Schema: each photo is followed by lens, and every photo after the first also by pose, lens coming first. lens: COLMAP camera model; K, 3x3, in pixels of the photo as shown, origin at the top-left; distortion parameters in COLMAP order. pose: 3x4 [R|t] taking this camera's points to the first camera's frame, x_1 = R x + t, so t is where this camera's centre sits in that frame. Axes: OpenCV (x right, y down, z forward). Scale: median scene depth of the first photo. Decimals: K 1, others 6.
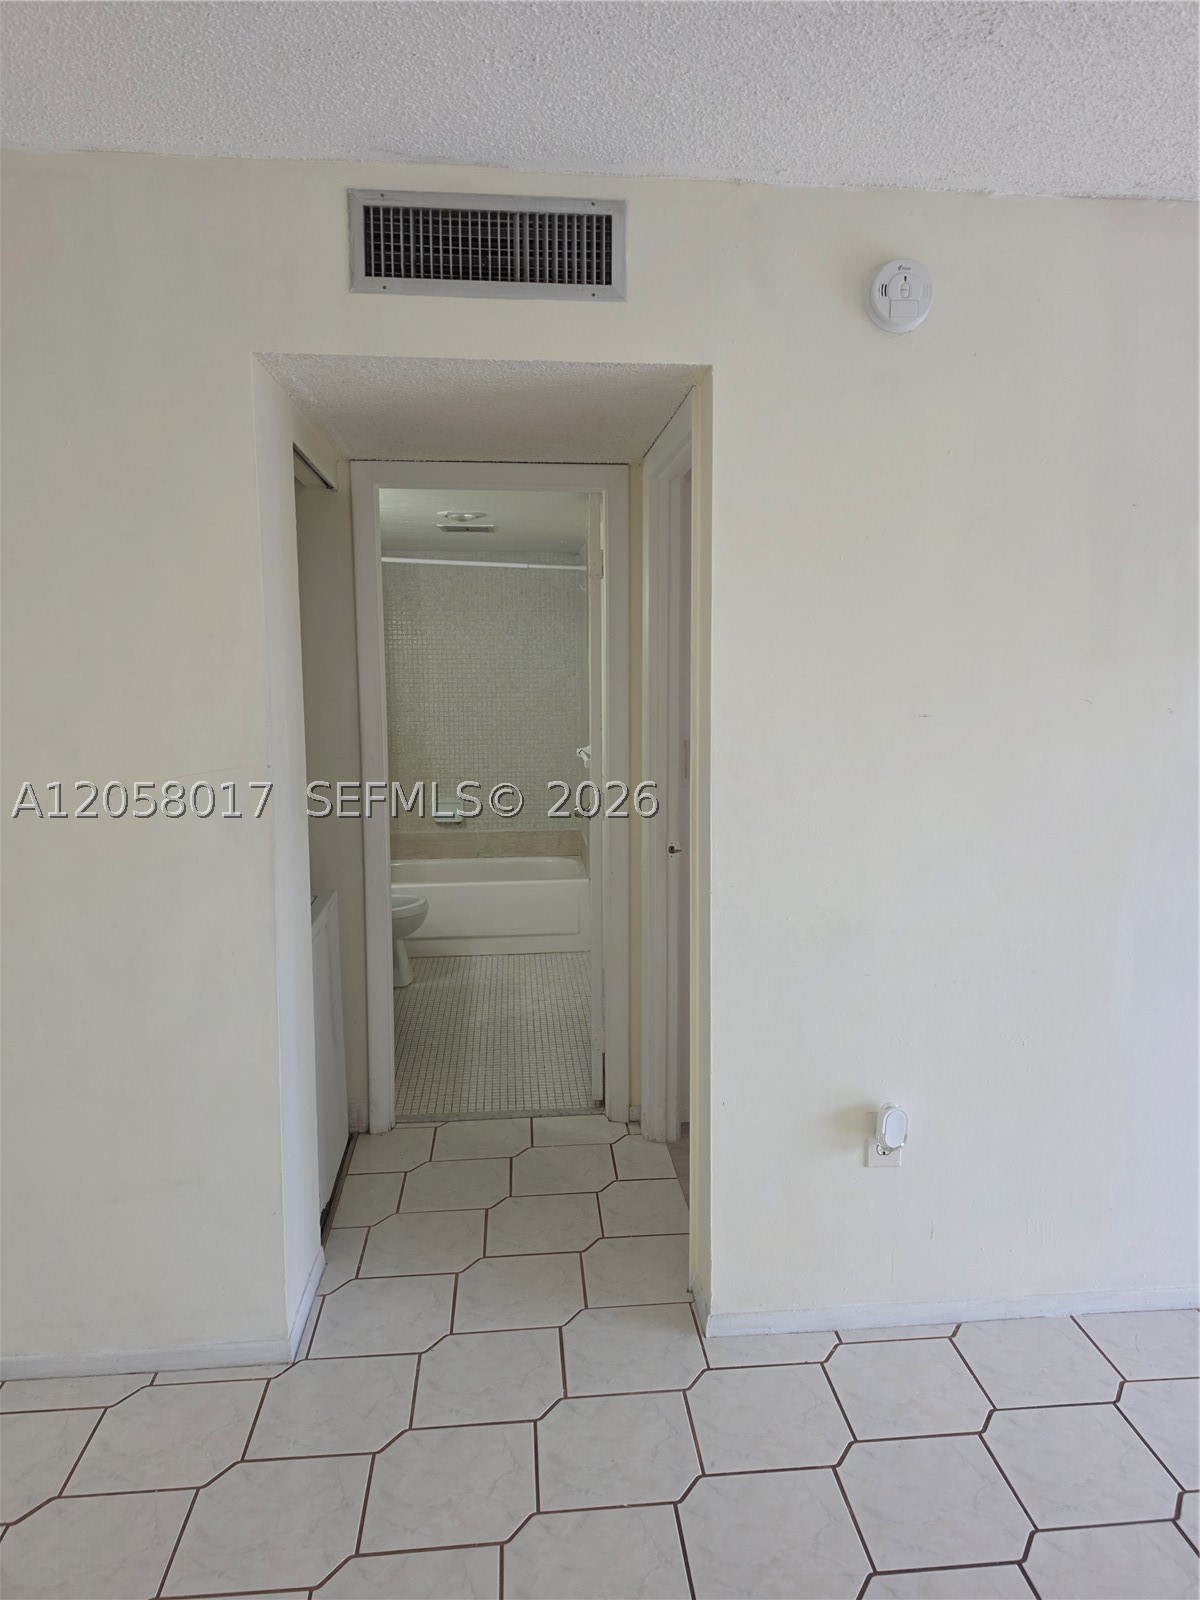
lens RADIAL K [[1081.8, 0, 605.0], [0, 1081.8, 799.3], [0, 0, 1]] dist [-0.005161, -0.000062]
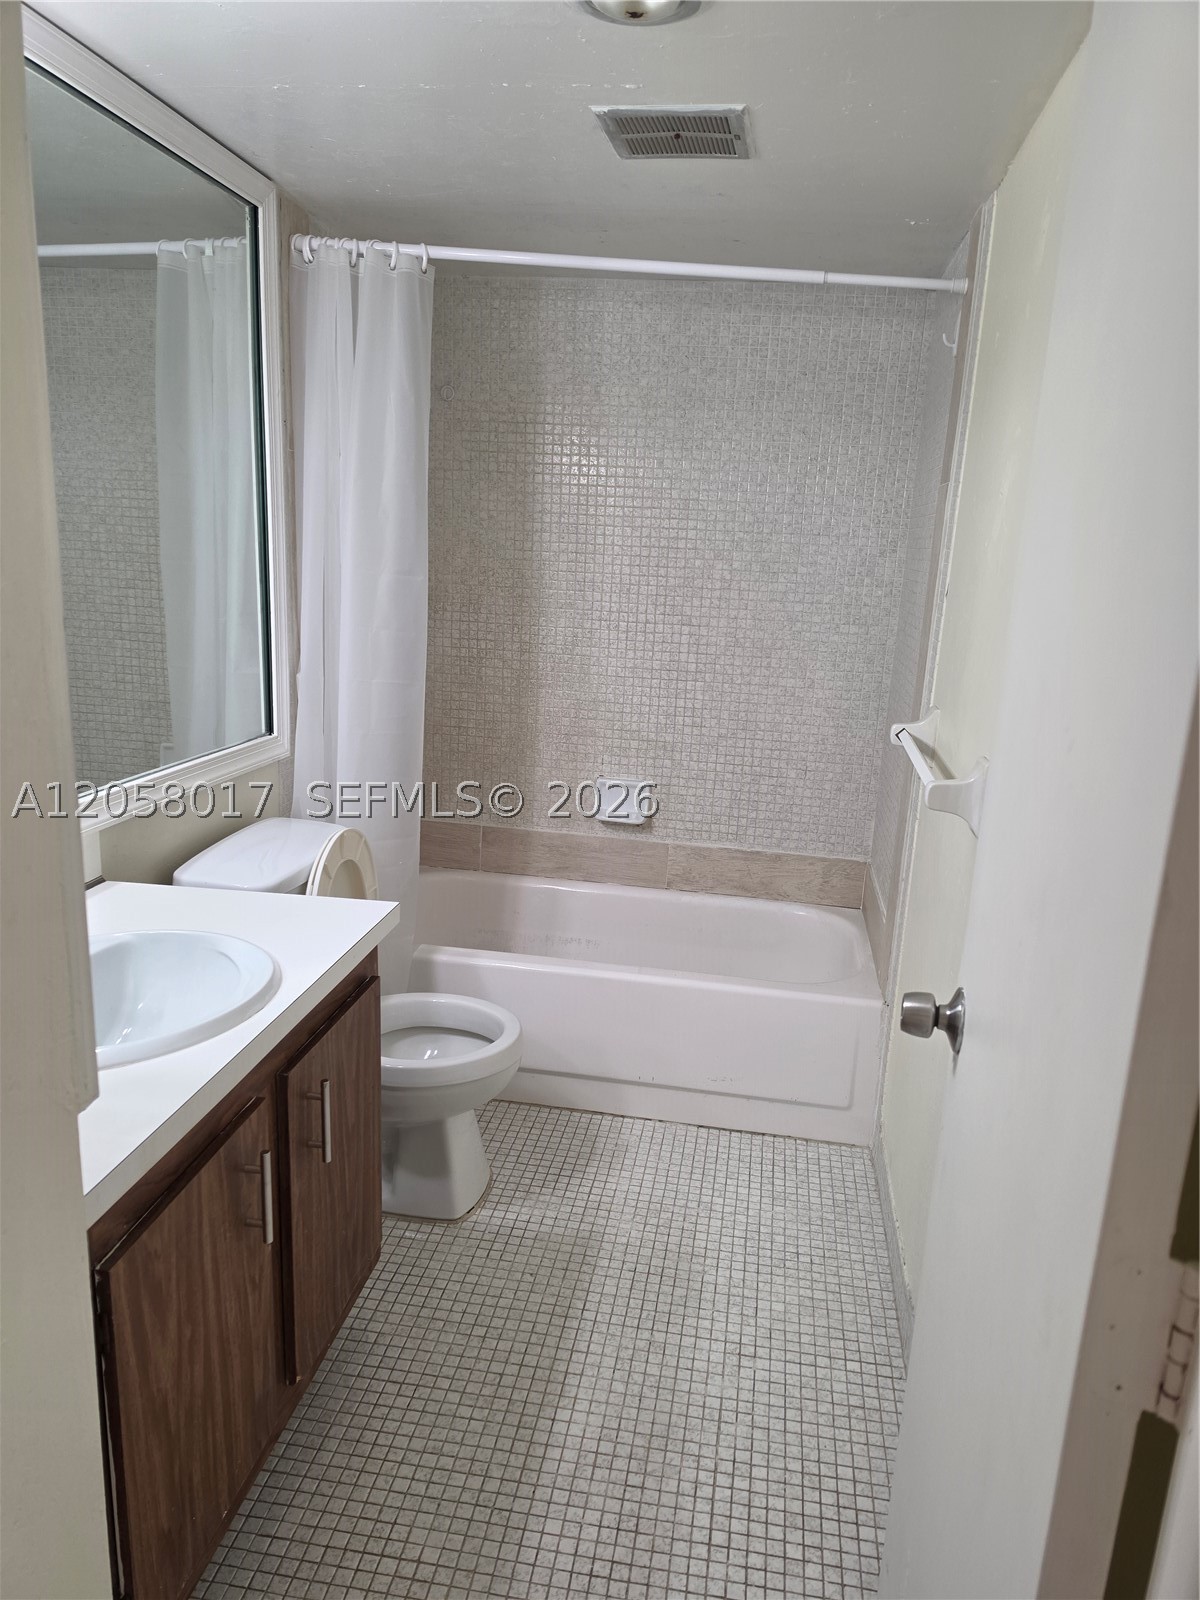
lens RADIAL K [[1081.8, 0, 603.9], [0, 1081.8, 809.7], [0, 0, 1]] dist [-0.005161, -0.000062]
pose [[0.969120, 0.106699, -0.222308, -0.081620], [-0.082467, 0.989867, 0.115595, -0.113185], [0.232390, -0.093692, 0.968100, 1.171839]]
